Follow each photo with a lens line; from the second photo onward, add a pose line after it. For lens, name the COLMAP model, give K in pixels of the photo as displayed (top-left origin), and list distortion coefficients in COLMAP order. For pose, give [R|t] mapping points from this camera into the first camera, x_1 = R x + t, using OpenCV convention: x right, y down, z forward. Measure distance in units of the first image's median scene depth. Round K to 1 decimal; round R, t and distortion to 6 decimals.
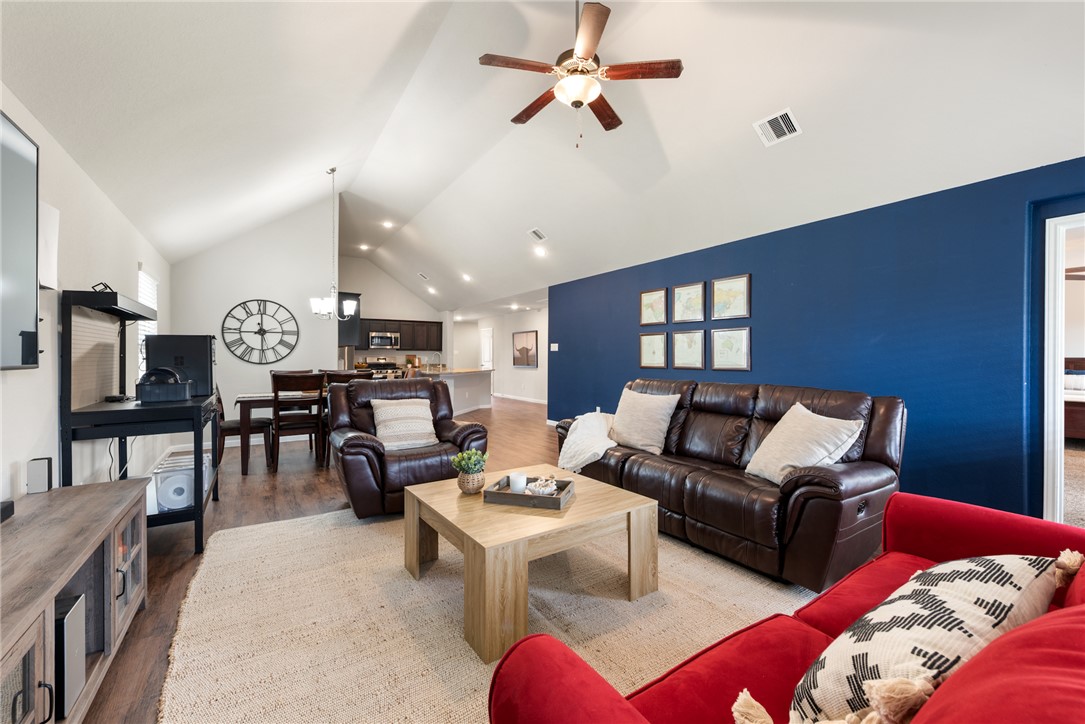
lens RADIAL K [[443.8, 0, 538.6], [0, 443.8, 358.3], [0, 0, 1]] dist [0.008455, -0.003956]
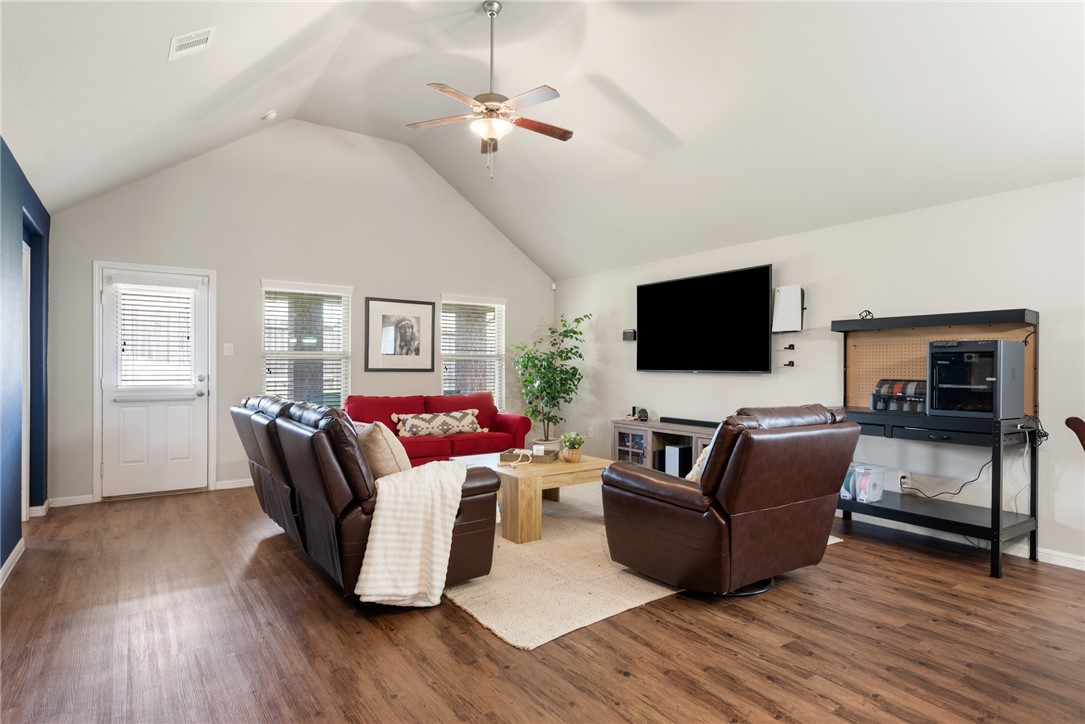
lens RADIAL K [[585.1, 0, 537.1], [0, 585.1, 368.3], [0, 0, 1]] dist [0.013446, 0.000176]
pose [[-0.999400, -0.001478, -0.034599, 0.010520], [-0.001712, 0.999976, 0.006738, -0.005413], [0.034588, 0.006793, -0.999379, 1.115026]]
